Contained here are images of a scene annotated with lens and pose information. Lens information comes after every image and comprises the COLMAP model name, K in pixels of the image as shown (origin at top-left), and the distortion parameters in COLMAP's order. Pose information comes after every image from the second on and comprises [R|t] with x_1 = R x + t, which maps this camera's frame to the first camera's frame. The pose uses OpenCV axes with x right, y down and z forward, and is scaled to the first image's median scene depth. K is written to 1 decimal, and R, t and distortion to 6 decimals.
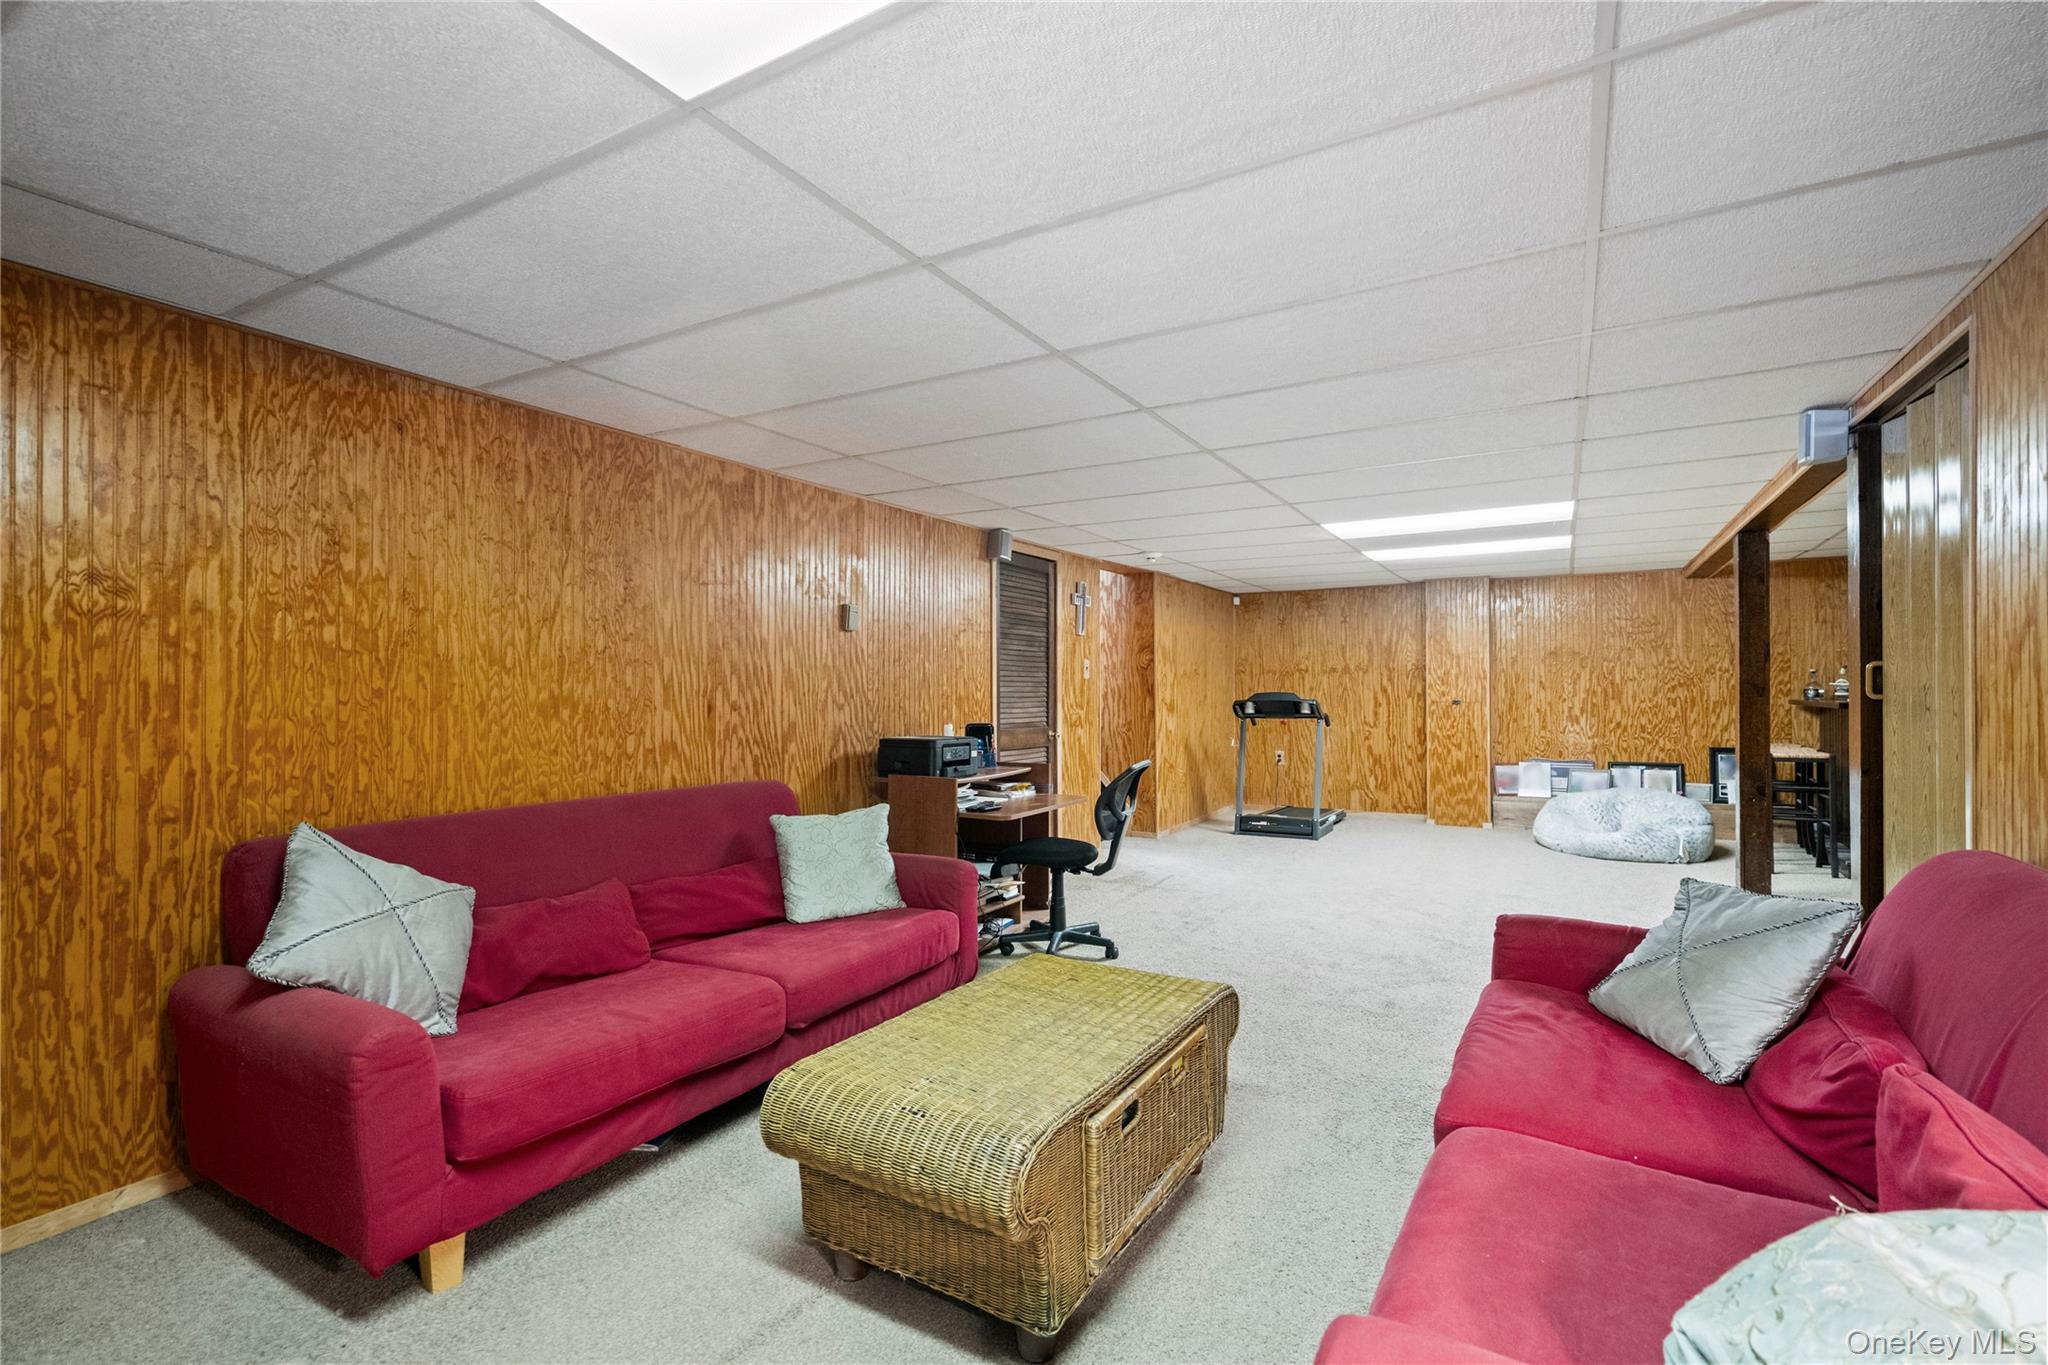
lens RADIAL K [[921.0, 0, 1041.3], [0, 921.0, 694.7], [0, 0, 1]] dist [-0.001470, 0.000934]
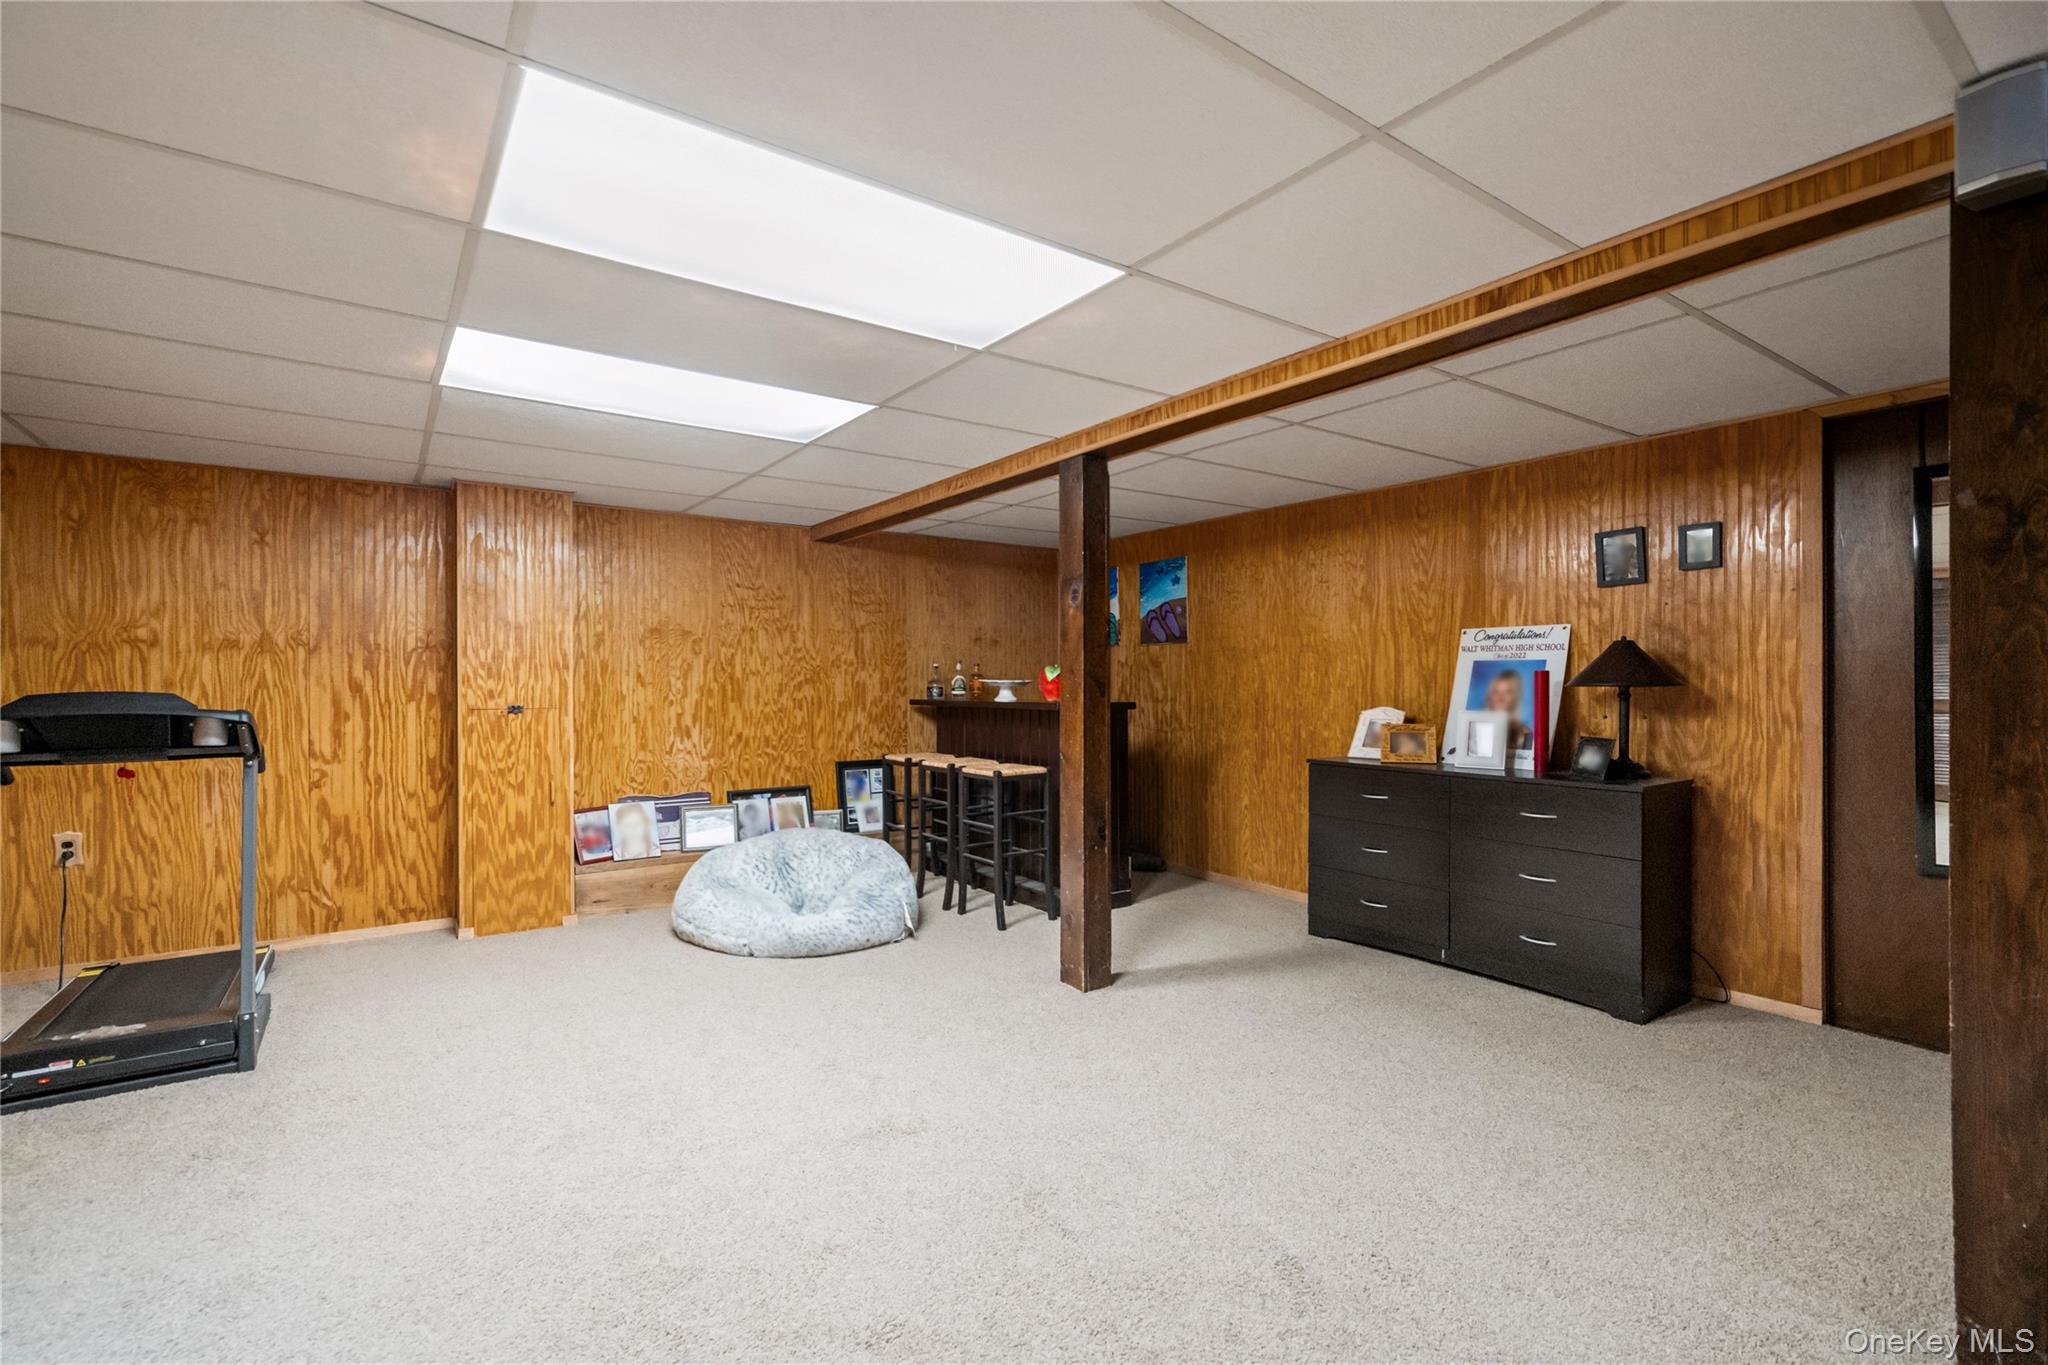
lens RADIAL K [[921.0, 0, 991.2], [0, 921.0, 687.6], [0, 0, 1]] dist [-0.001470, 0.000934]
pose [[0.445402, 0.002828, 0.895326, 0.081609], [0.003891, 0.999979, -0.005094, -0.000930], [-0.895322, 0.005753, 0.445382, 0.505651]]
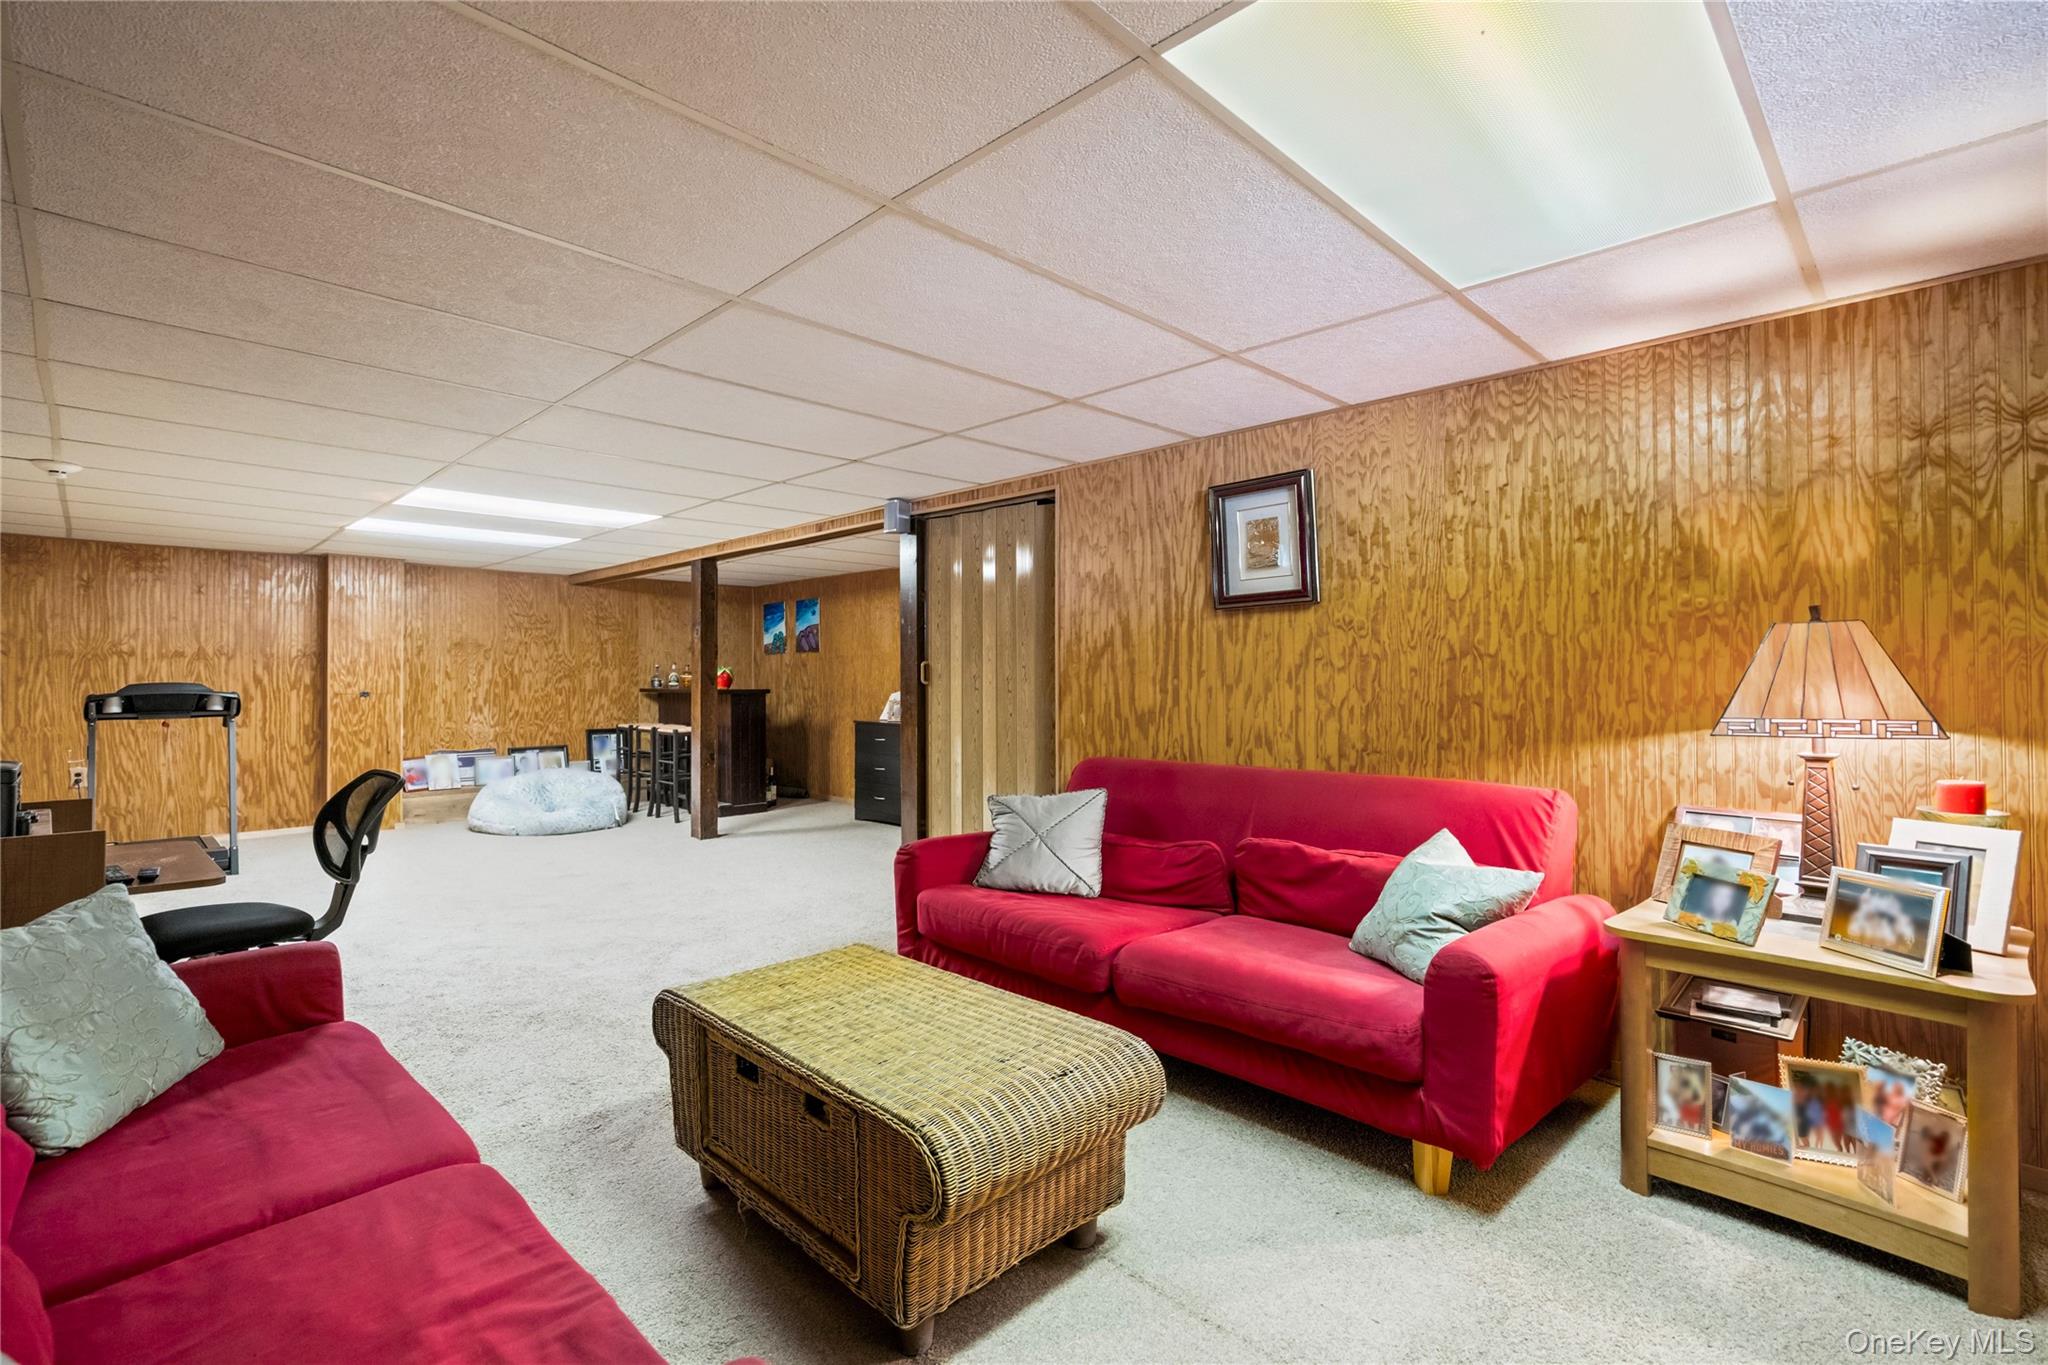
lens RADIAL K [[921.0, 0, 979.1], [0, 921.0, 663.6], [0, 0, 1]] dist [-0.001470, 0.000934]
pose [[0.287968, 0.020606, 0.957418, -0.247396], [0.005622, 0.999715, -0.023207, 0.002738], [-0.957624, 0.012066, 0.287770, 0.166531]]
